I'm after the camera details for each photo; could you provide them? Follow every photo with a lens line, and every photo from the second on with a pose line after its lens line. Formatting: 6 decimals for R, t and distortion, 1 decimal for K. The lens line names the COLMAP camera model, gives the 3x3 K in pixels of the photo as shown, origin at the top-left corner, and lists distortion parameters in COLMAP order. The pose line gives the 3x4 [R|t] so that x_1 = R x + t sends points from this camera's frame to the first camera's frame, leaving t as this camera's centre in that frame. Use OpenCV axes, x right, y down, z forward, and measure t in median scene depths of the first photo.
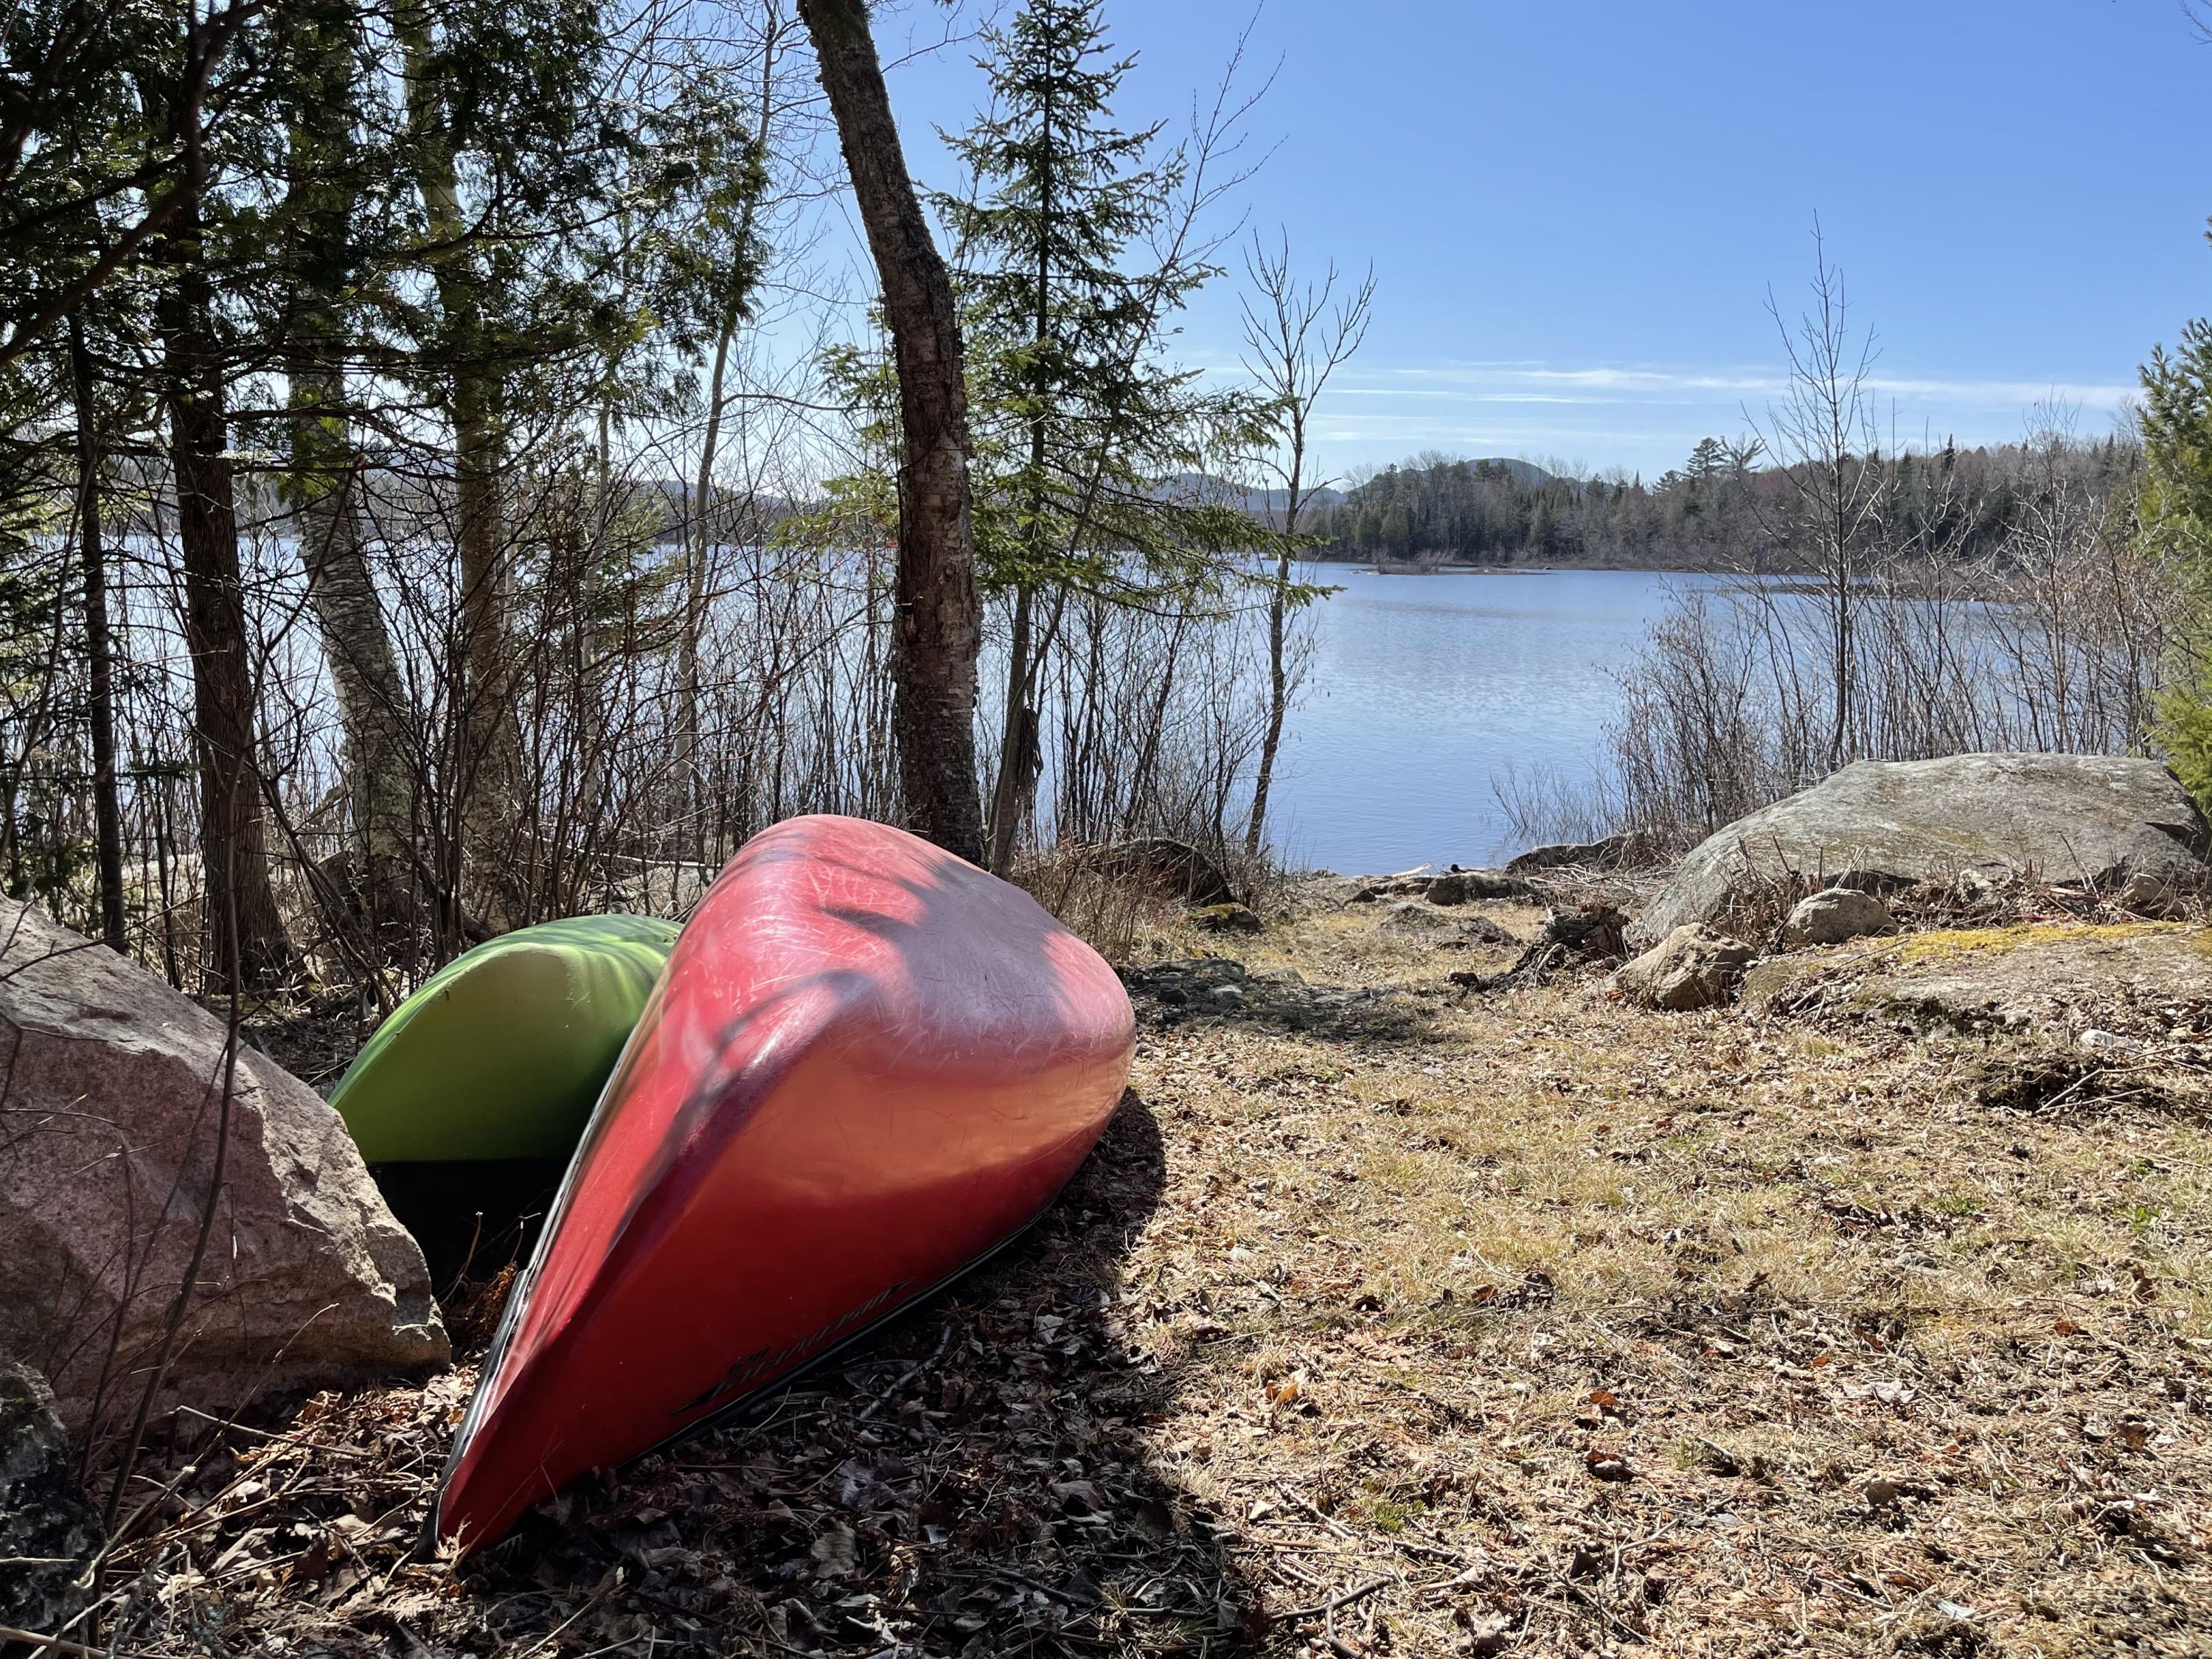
lens RADIAL K [[1726.8, 0, 1106.0], [0, 1726.8, 829.5], [0, 0, 1]] dist [0.000035, -0.000025]
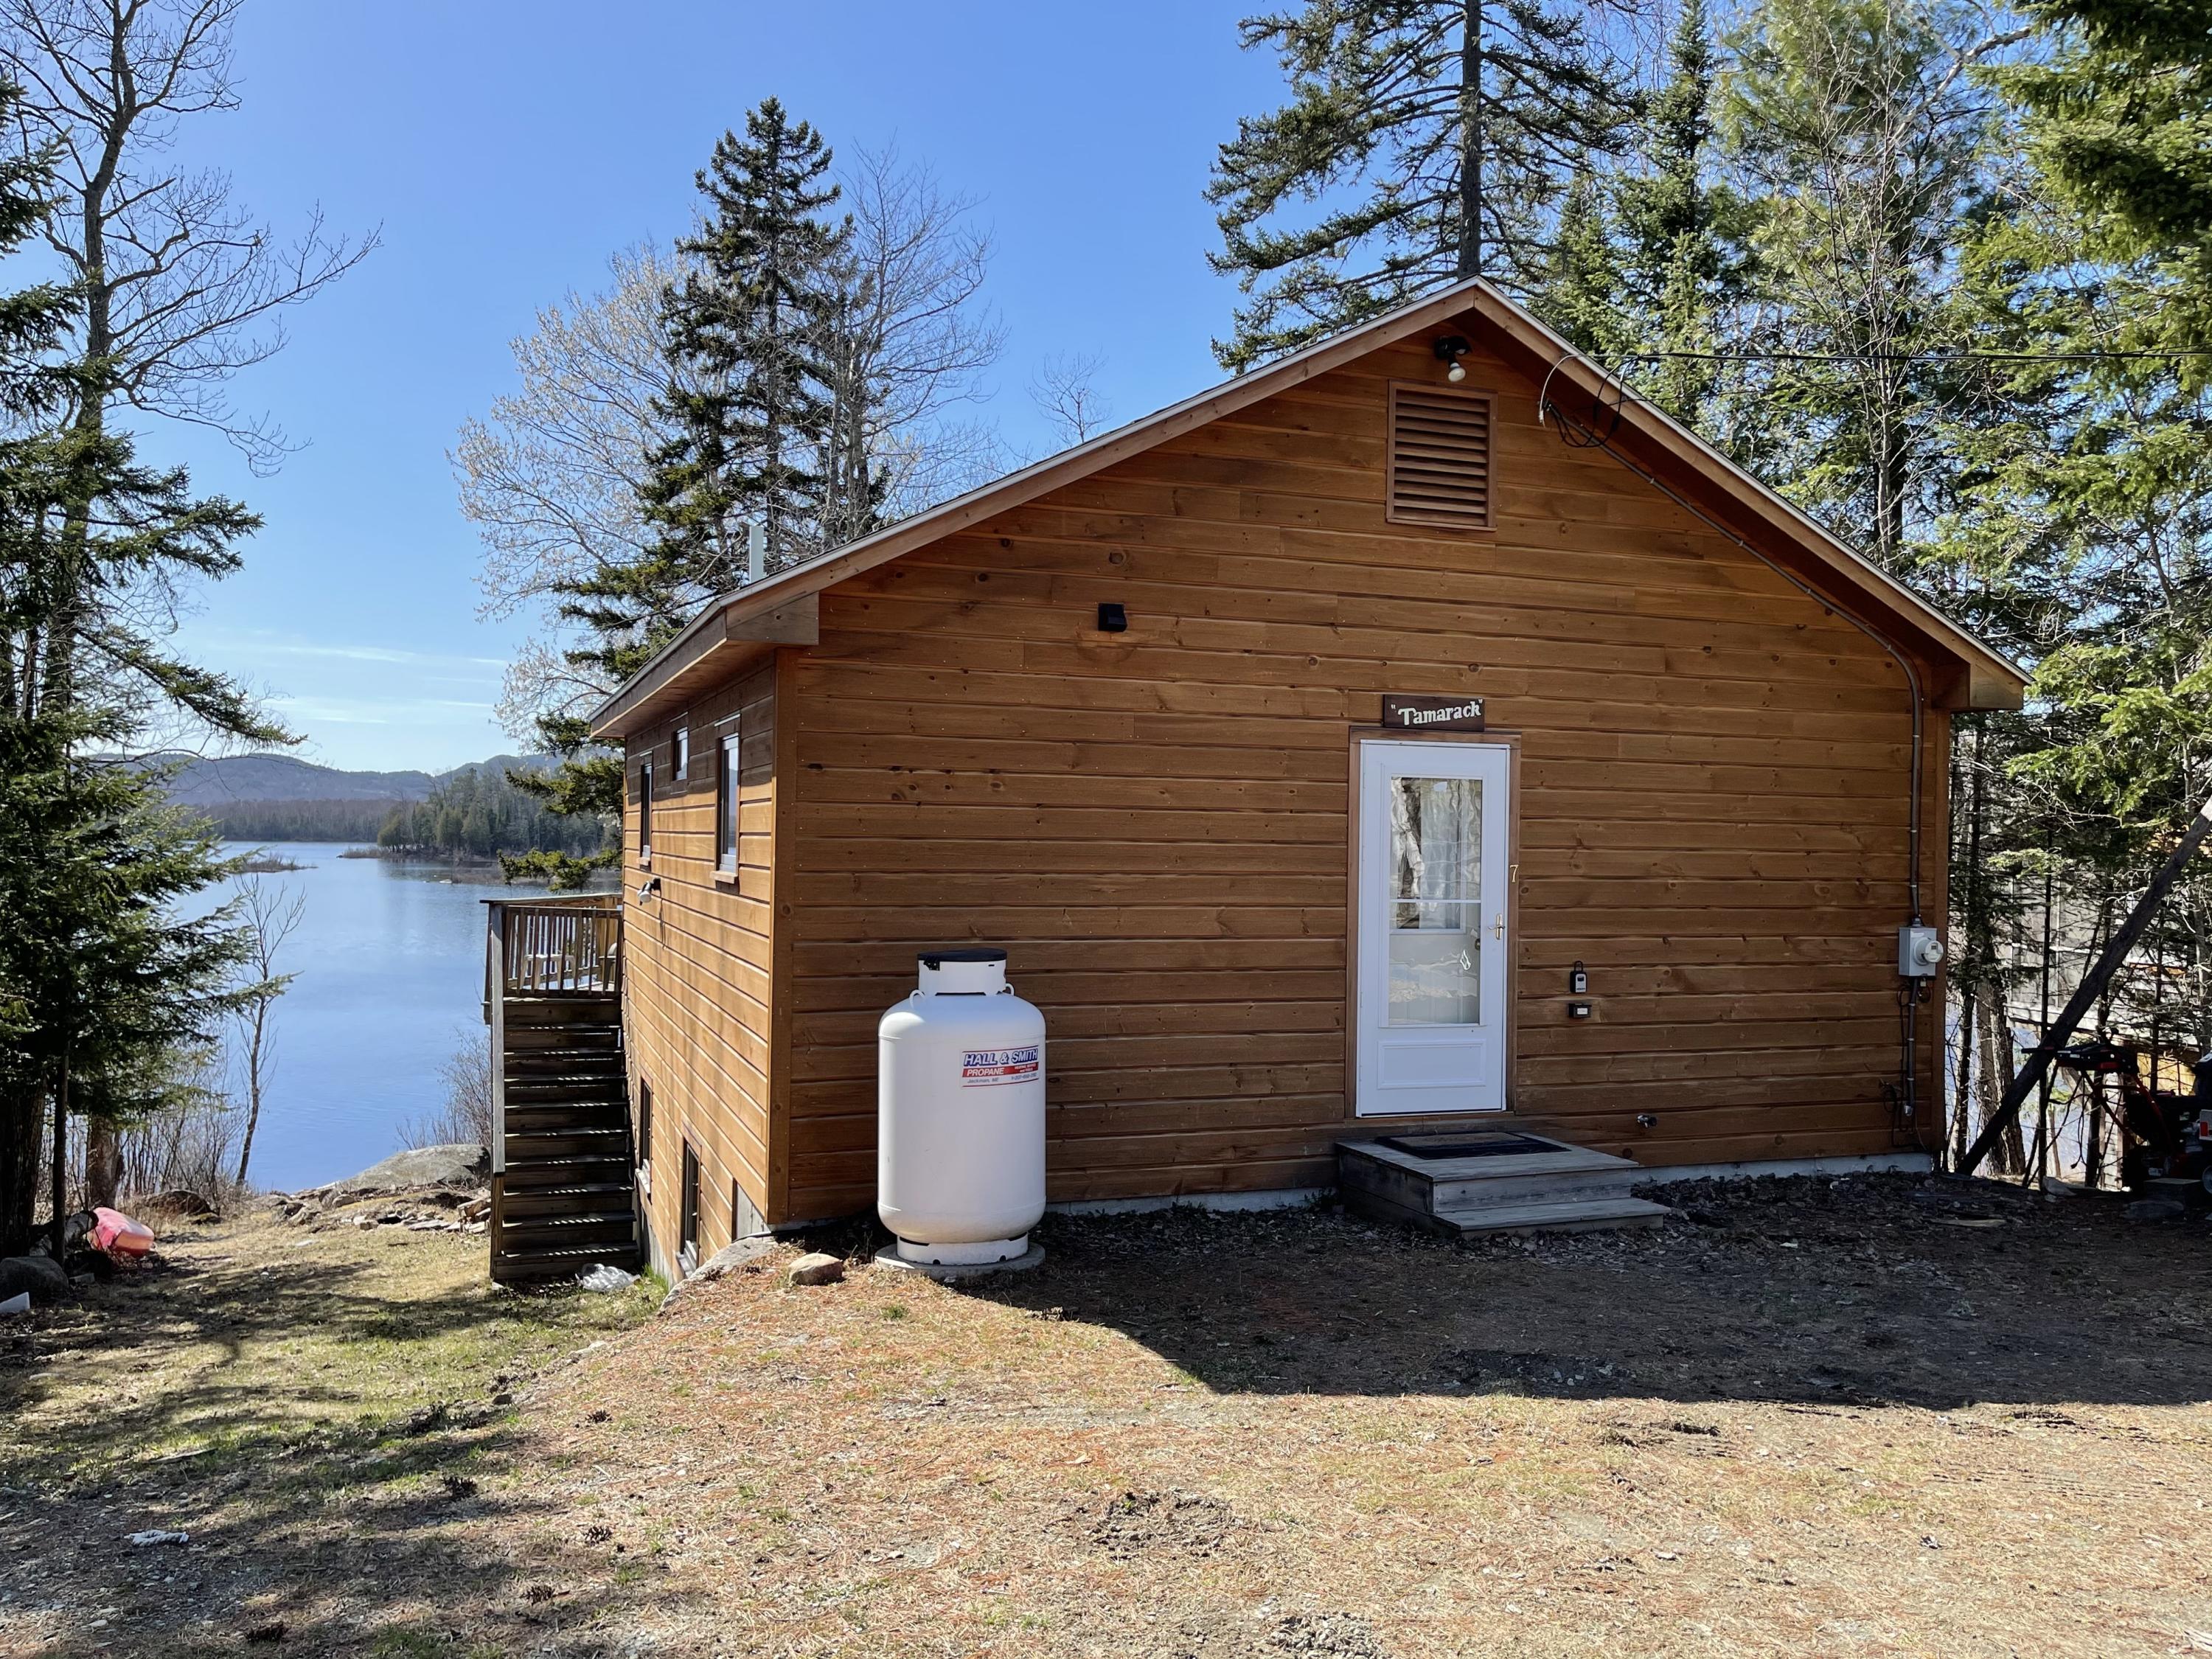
lens RADIAL K [[1648.0, 0, 1106.0], [0, 1648.0, 829.5], [0, 0, 1]] dist [0.077582, -0.092153]
pose [[0.870921, -0.005860, 0.491388, 0.009566], [0.082680, 0.987422, -0.134764, -0.046588], [-0.484418, 0.157997, 0.860451, -1.169995]]
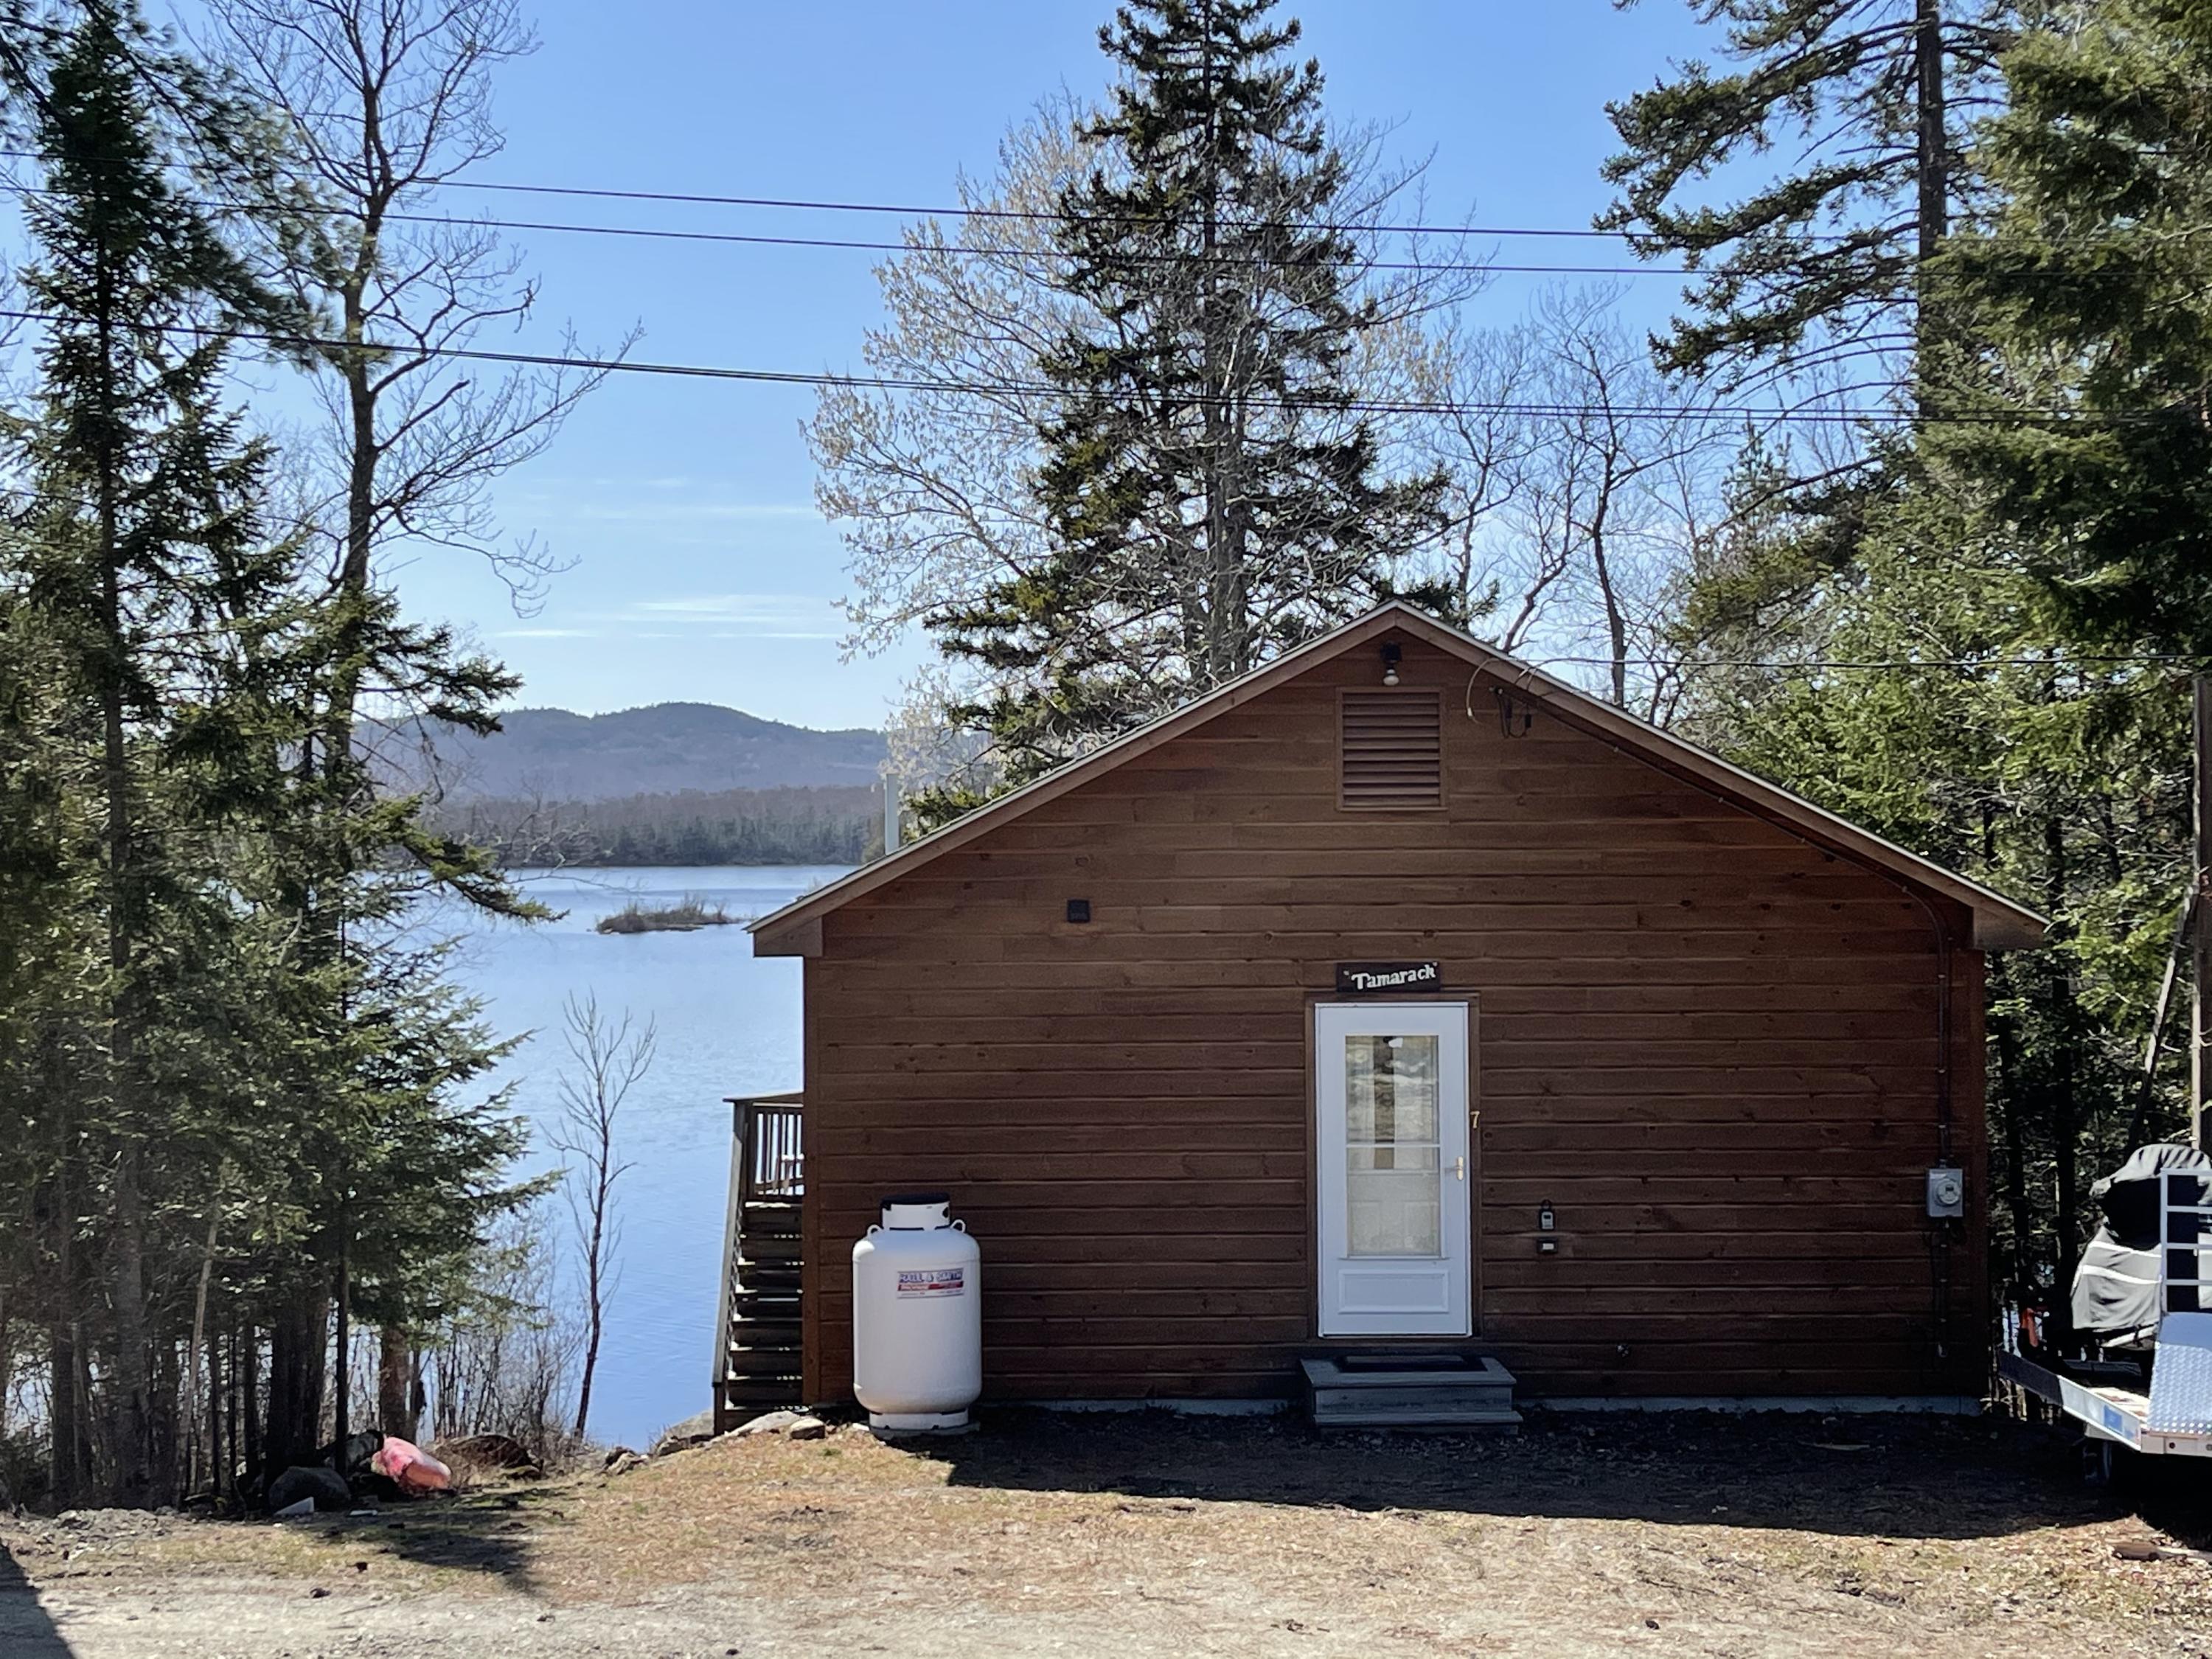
lens RADIAL K [[3388.6, 0, 1168.4], [0, 3388.6, 834.2], [0, 0, 1]] dist [0.122169, 0.072485]
pose [[0.982304, -0.027390, 0.185282, 0.054587], [0.056200, 0.986769, -0.152080, -0.020398], [-0.178665, 0.159801, 0.970846, -1.842564]]
